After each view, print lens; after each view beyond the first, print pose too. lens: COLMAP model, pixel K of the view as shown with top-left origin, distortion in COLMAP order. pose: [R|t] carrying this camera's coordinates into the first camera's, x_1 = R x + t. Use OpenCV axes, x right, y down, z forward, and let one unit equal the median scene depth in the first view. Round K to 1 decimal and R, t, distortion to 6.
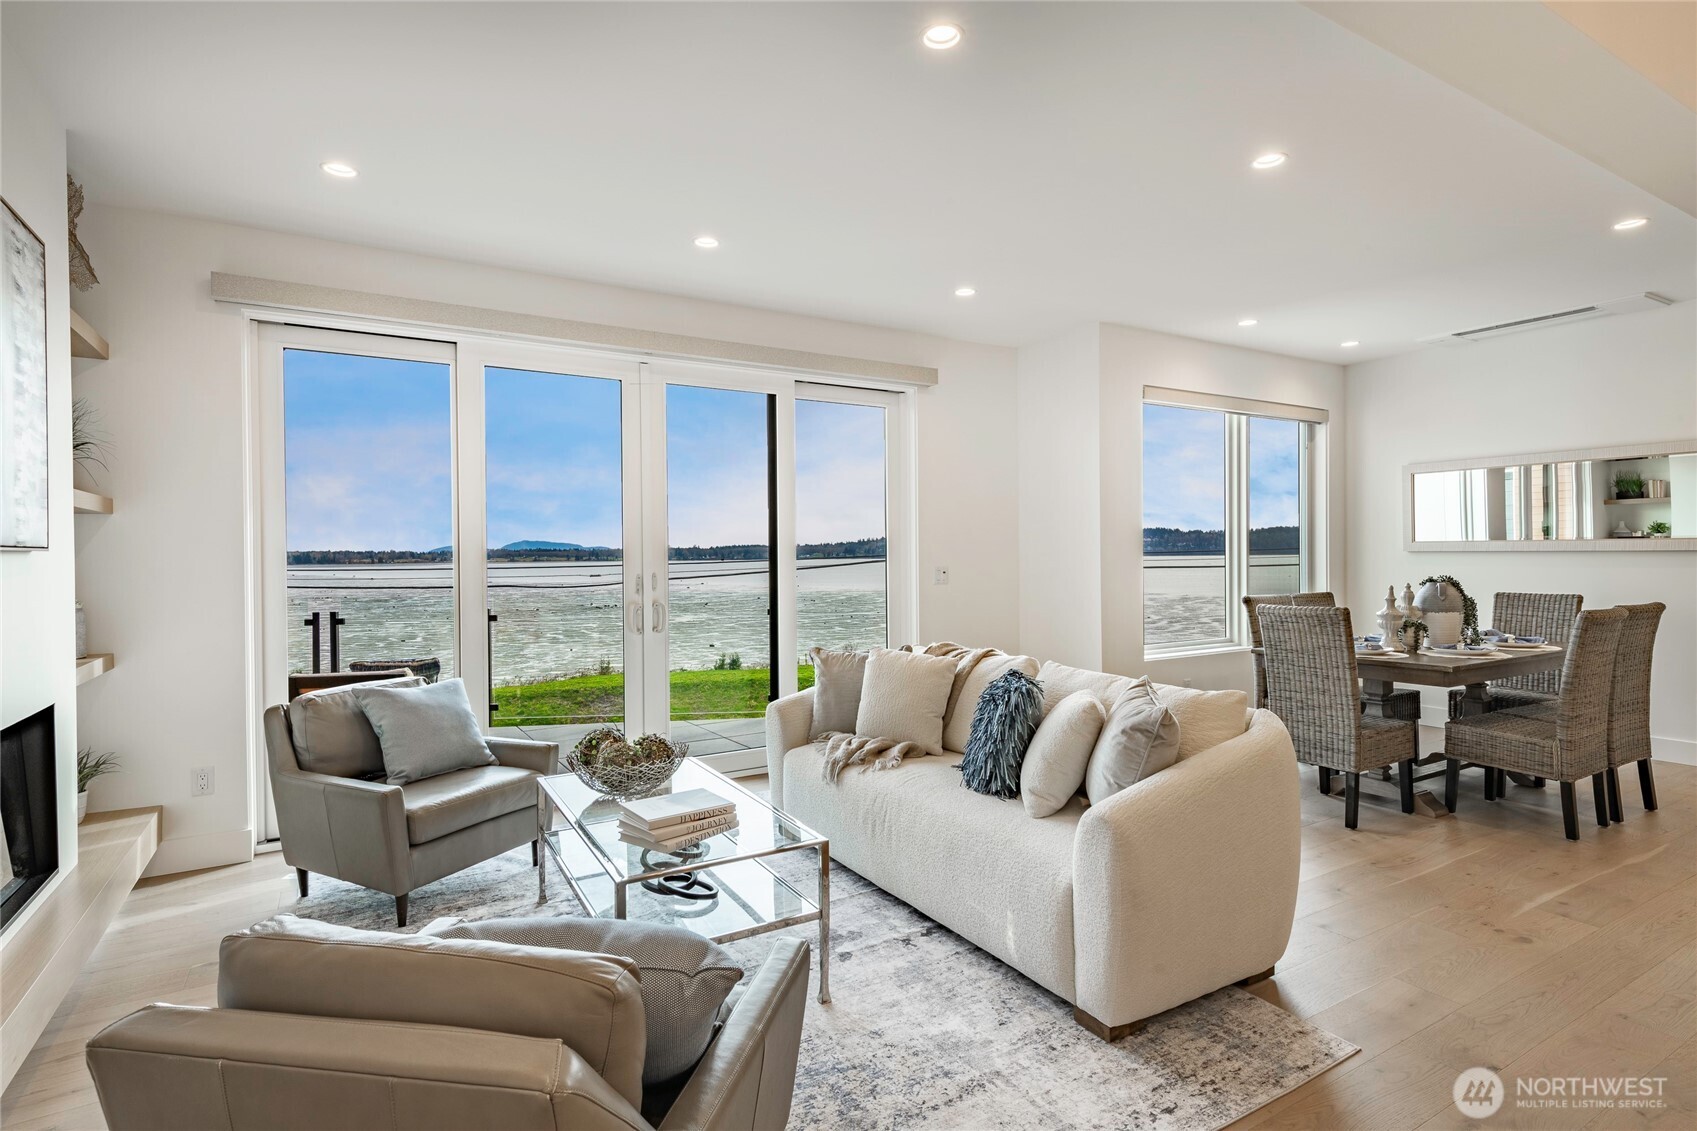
lens RADIAL K [[848.7, 0, 848.5], [0, 848.7, 565.5], [0, 0, 1]] dist [0.017285, -0.000468]
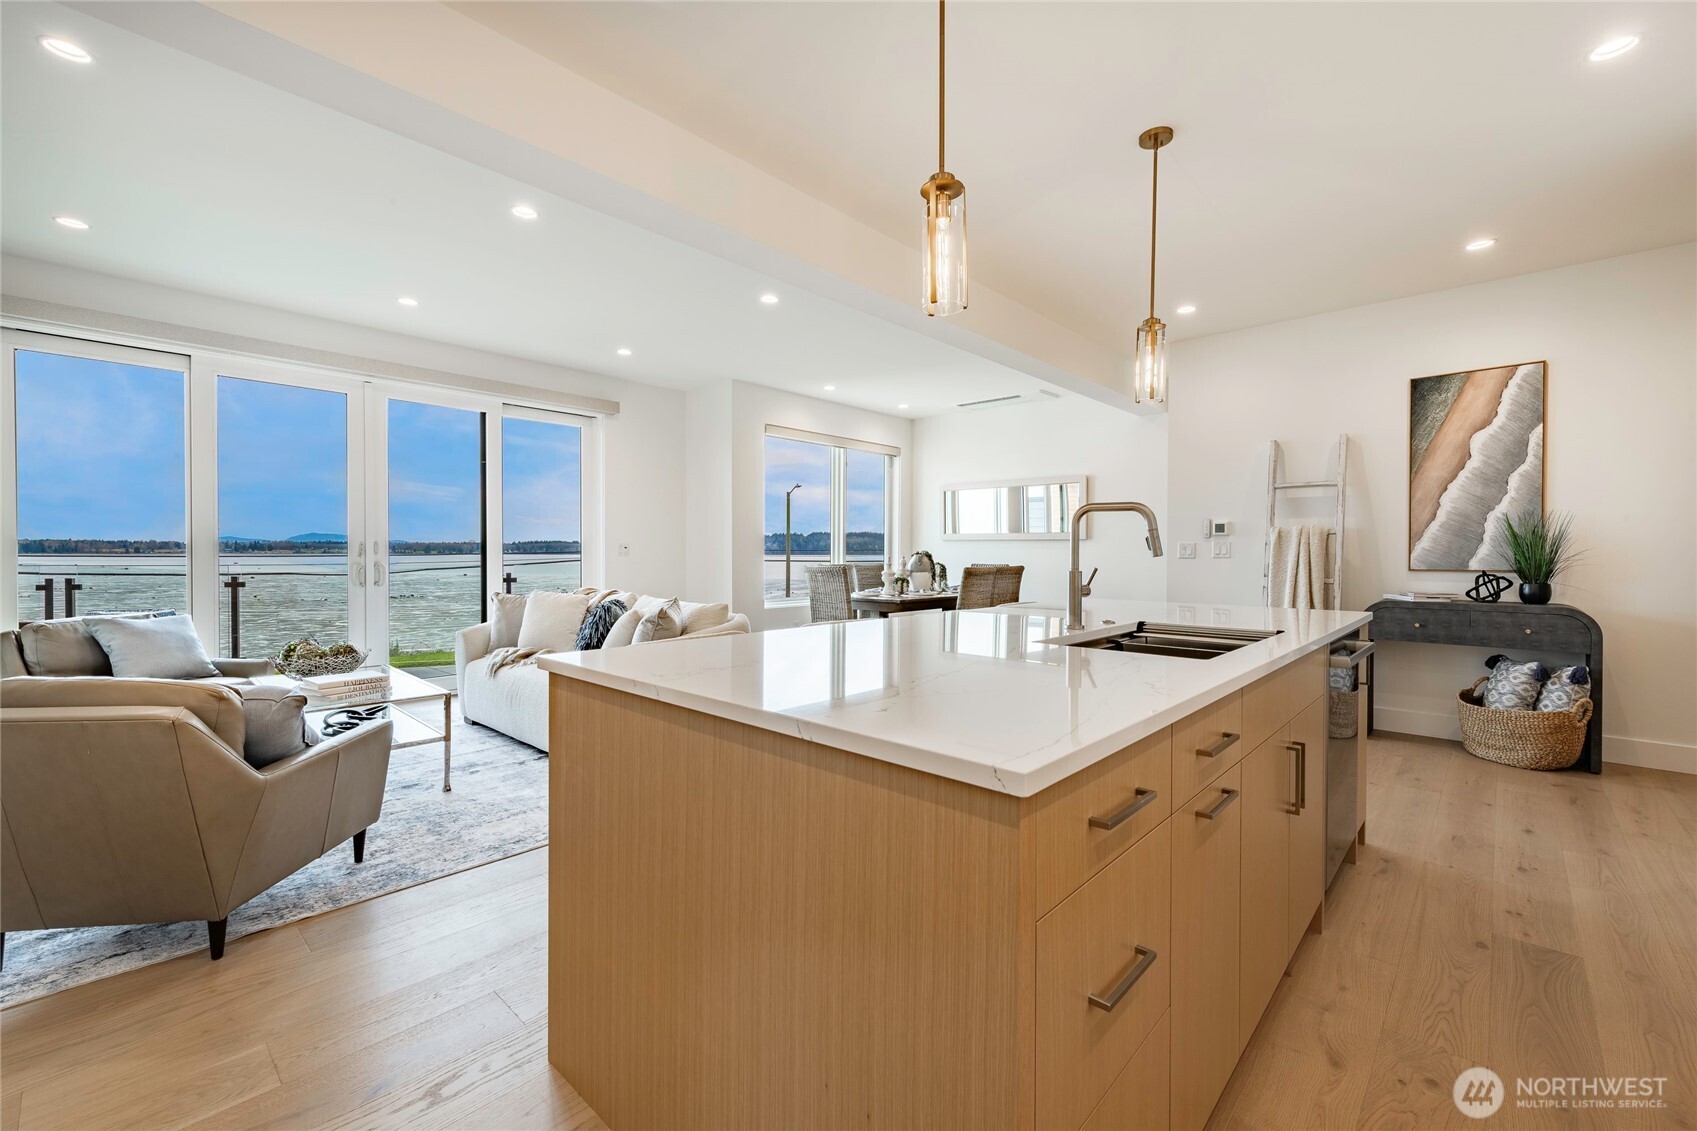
lens RADIAL K [[702.4, 0, 845.3], [0, 702.4, 564.1], [0, 0, 1]] dist [0.018729, -0.004791]
pose [[0.960807, 0.007833, 0.277106, 0.204661], [-0.008993, 0.999955, 0.002916, 0.041674], [-0.277071, -0.005293, 0.960835, -0.320079]]
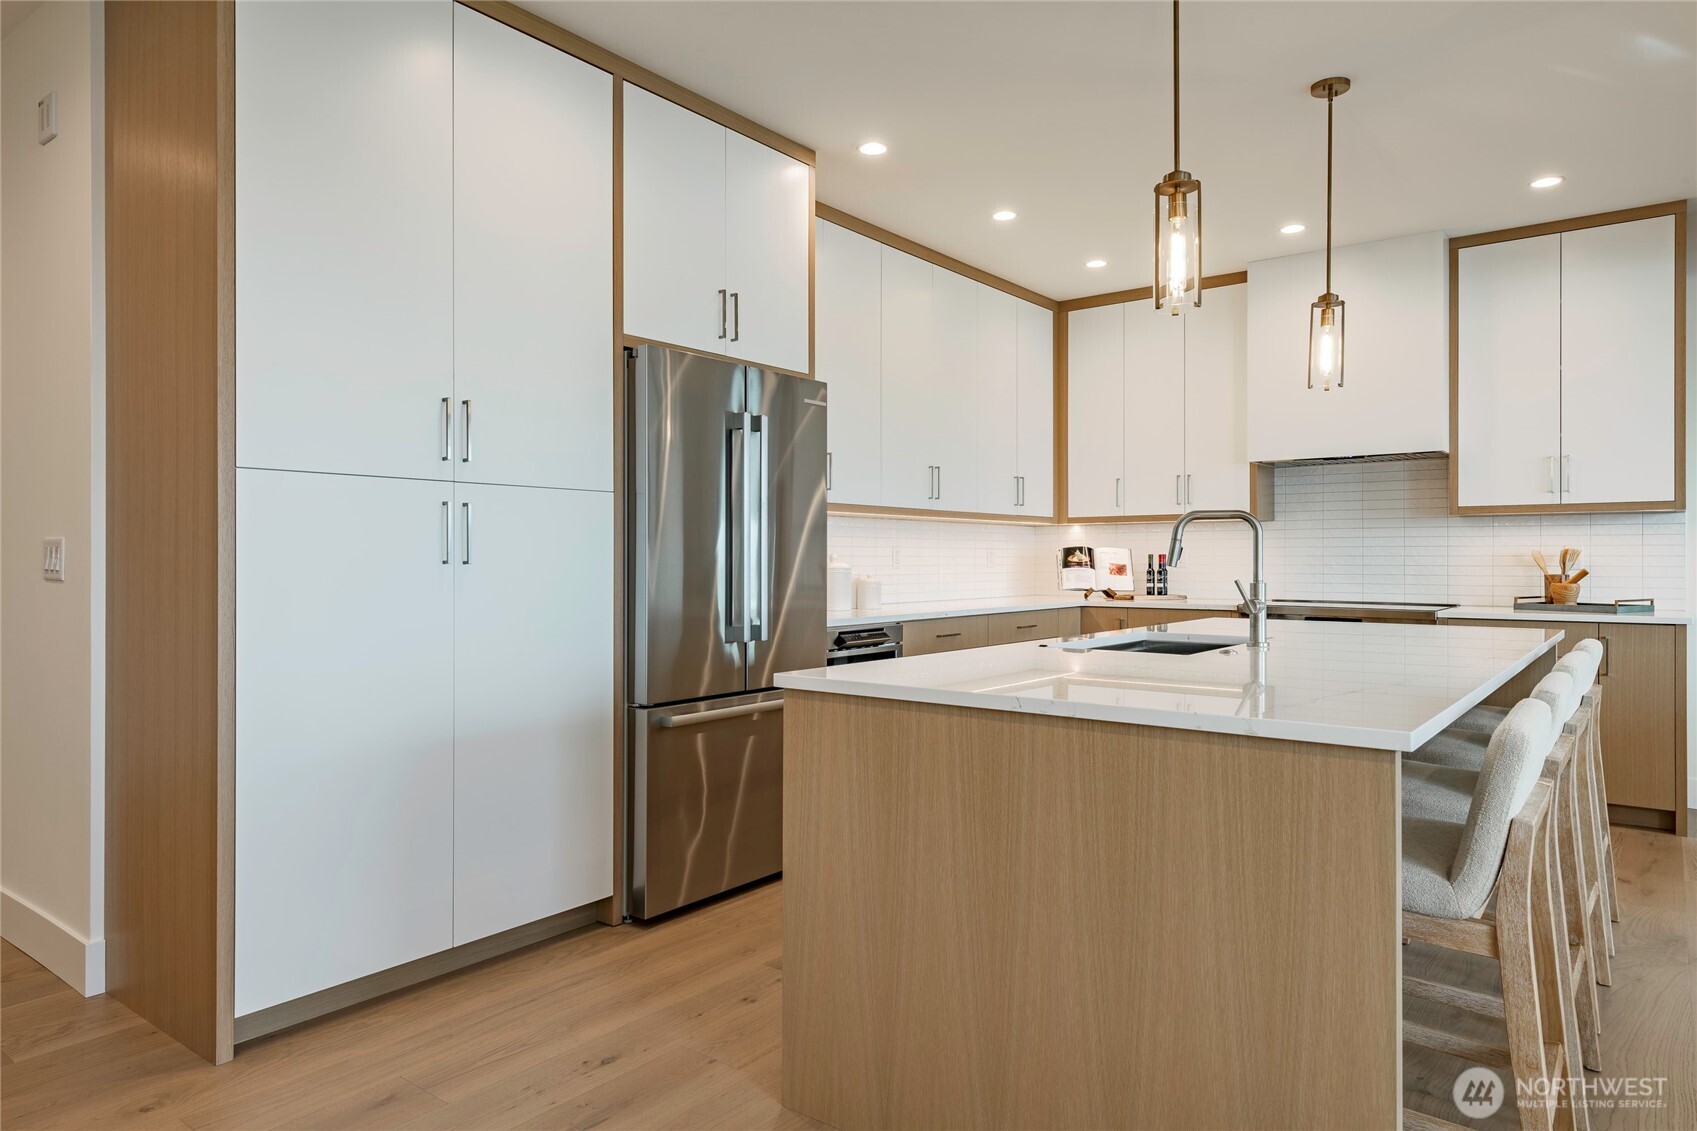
lens RADIAL K [[1038.9, 0, 844.4], [0, 1038.9, 559.7], [0, 0, 1]] dist [-0.000221, -0.001667]
pose [[-0.934576, 0.009024, -0.355648, 1.084120], [0.003634, 0.999868, 0.015819, 0.016604], [0.355744, 0.013492, -0.934486, 0.765138]]
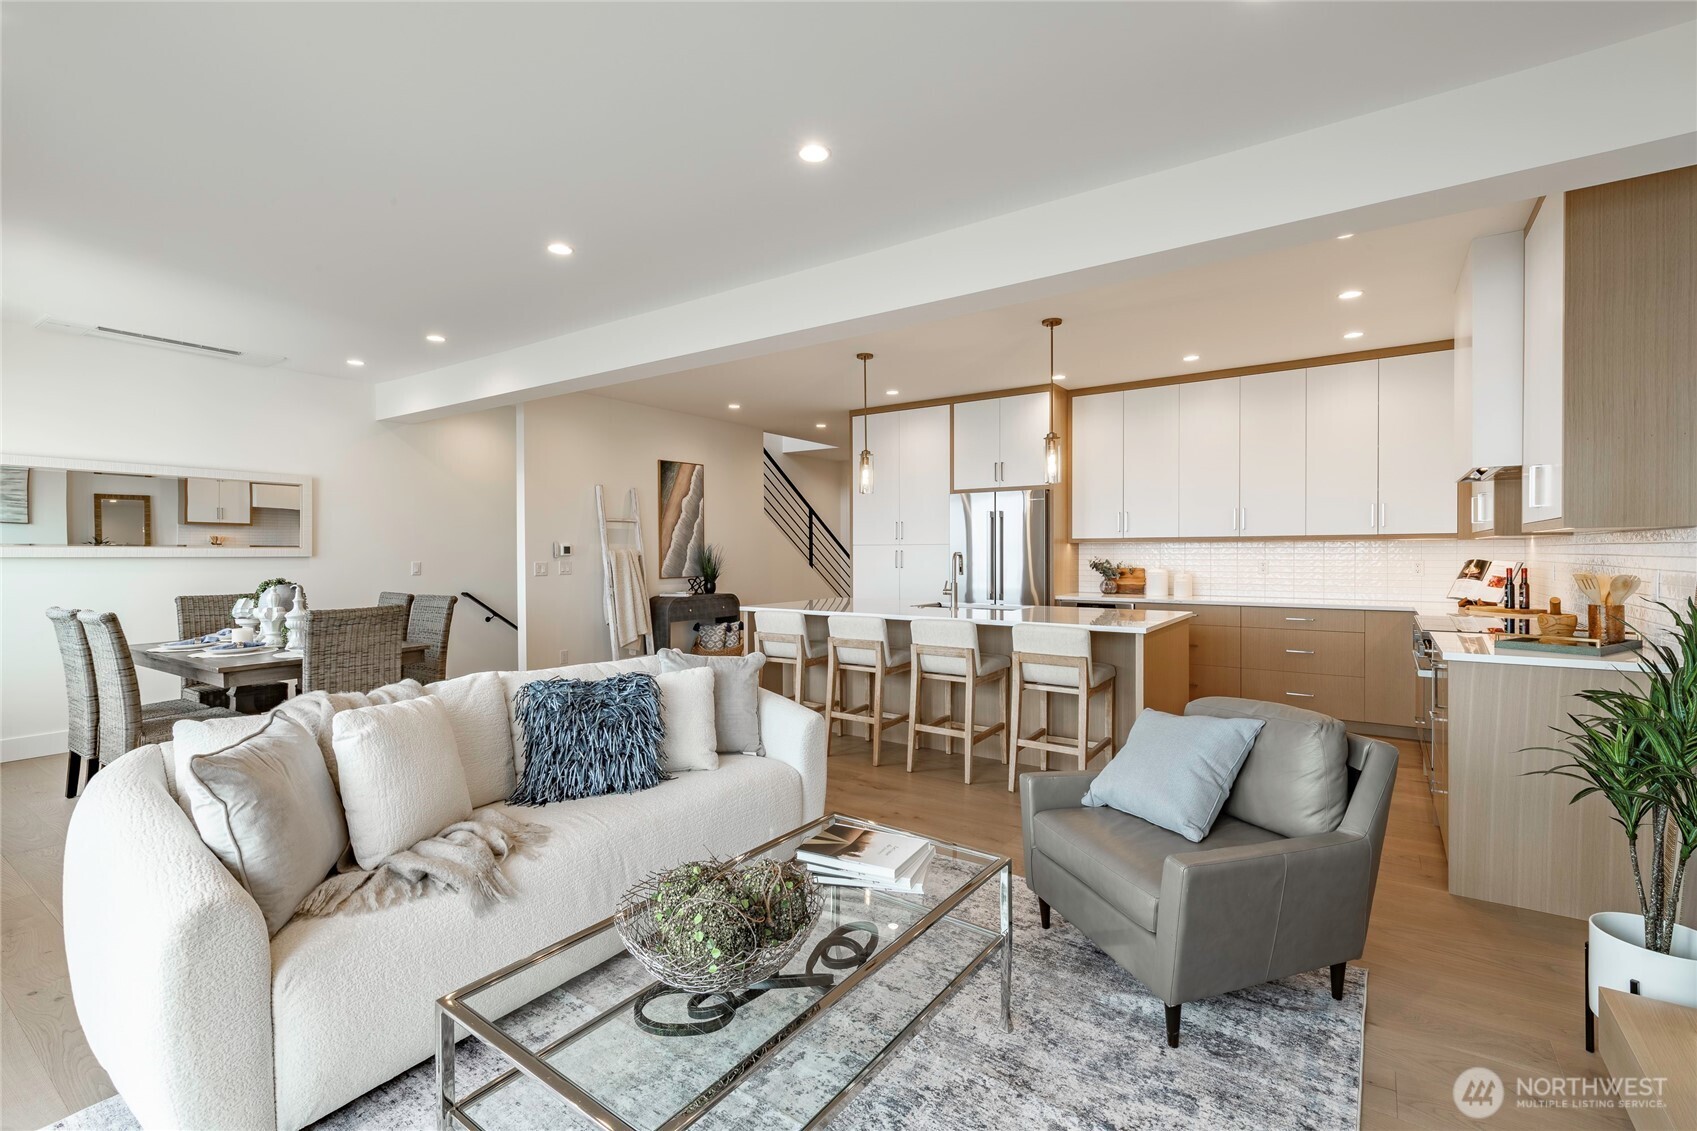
lens RADIAL K [[756.6, 0, 865.8], [0, 756.6, 548.4], [0, 0, 1]] dist [0.007776, -0.000292]
pose [[-0.420154, 0.013783, 0.907348, -0.599545], [0.019636, 0.999789, -0.006095, -0.009035], [-0.907241, 0.015256, -0.420335, 0.862700]]
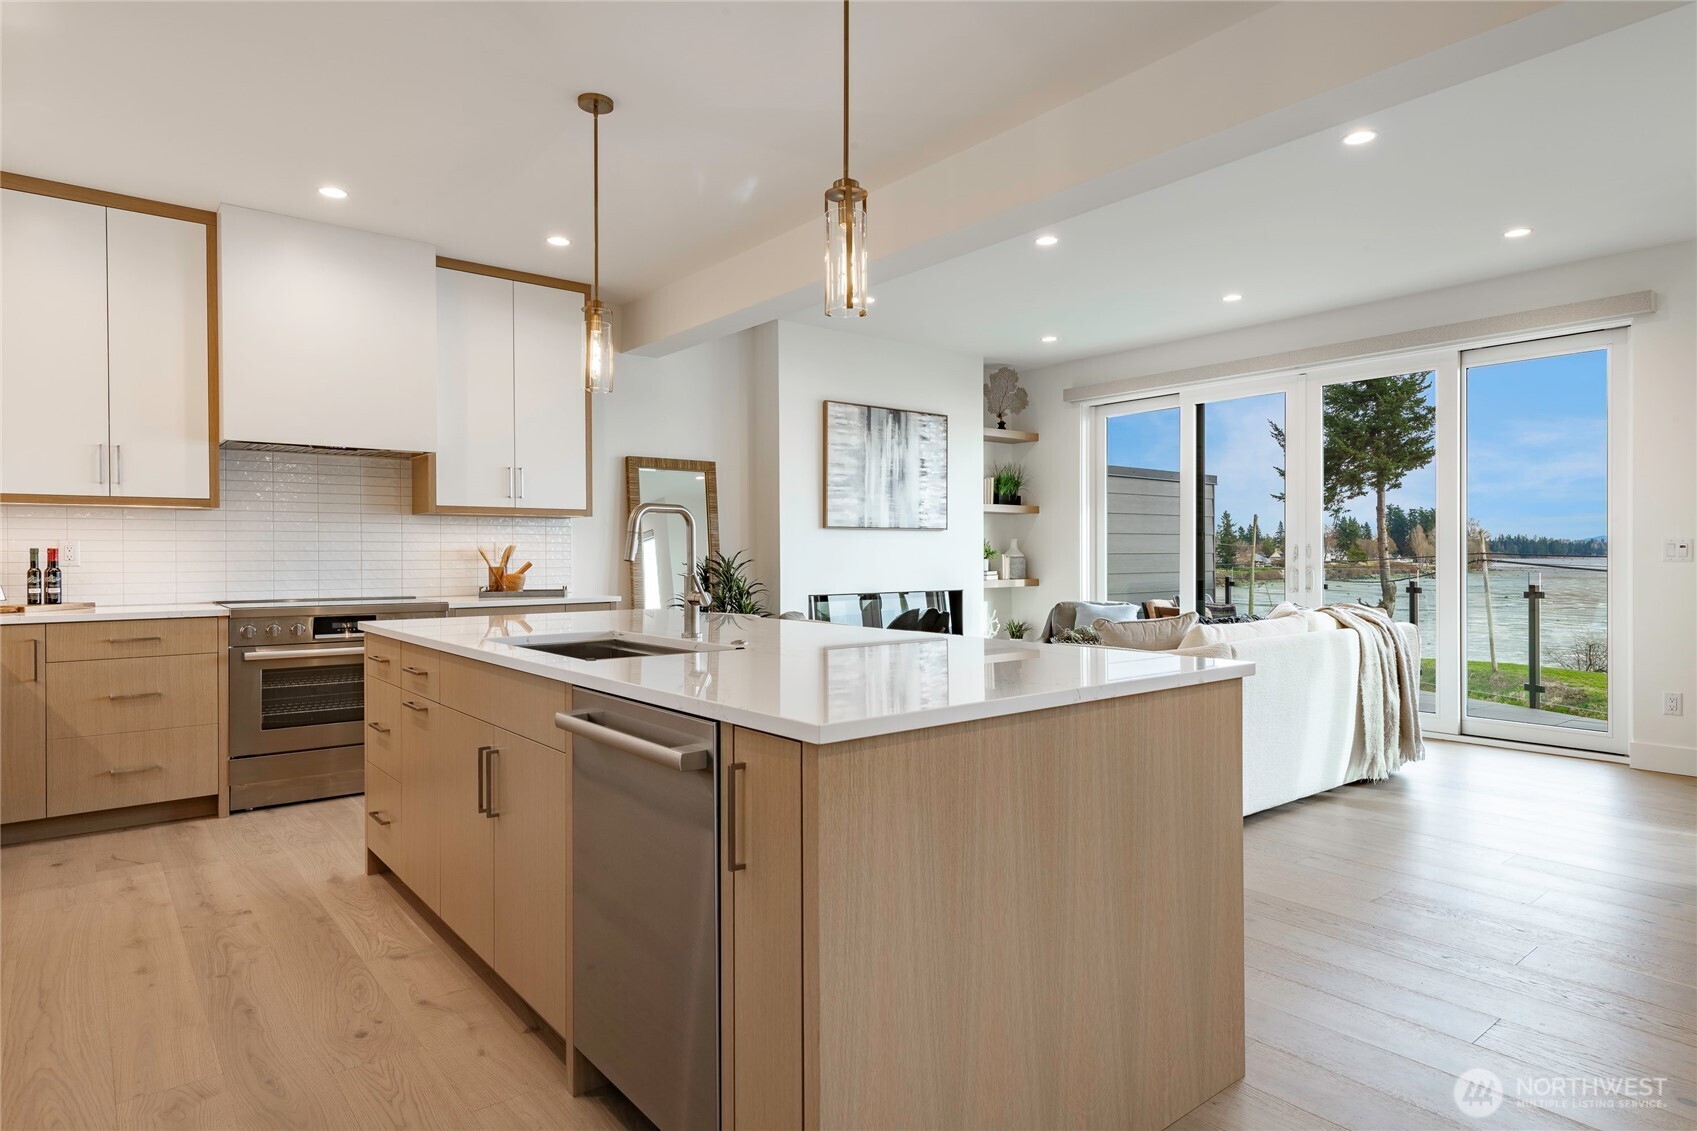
lens RADIAL K [[953.5, 0, 844.8], [0, 953.5, 557.4], [0, 0, 1]] dist [0.014418, -0.003304]
pose [[0.136002, 0.013144, -0.990621, 1.262296], [-0.011015, 0.999870, 0.011754, 0.022546], [0.990647, 0.009313, 0.136129, 0.185276]]
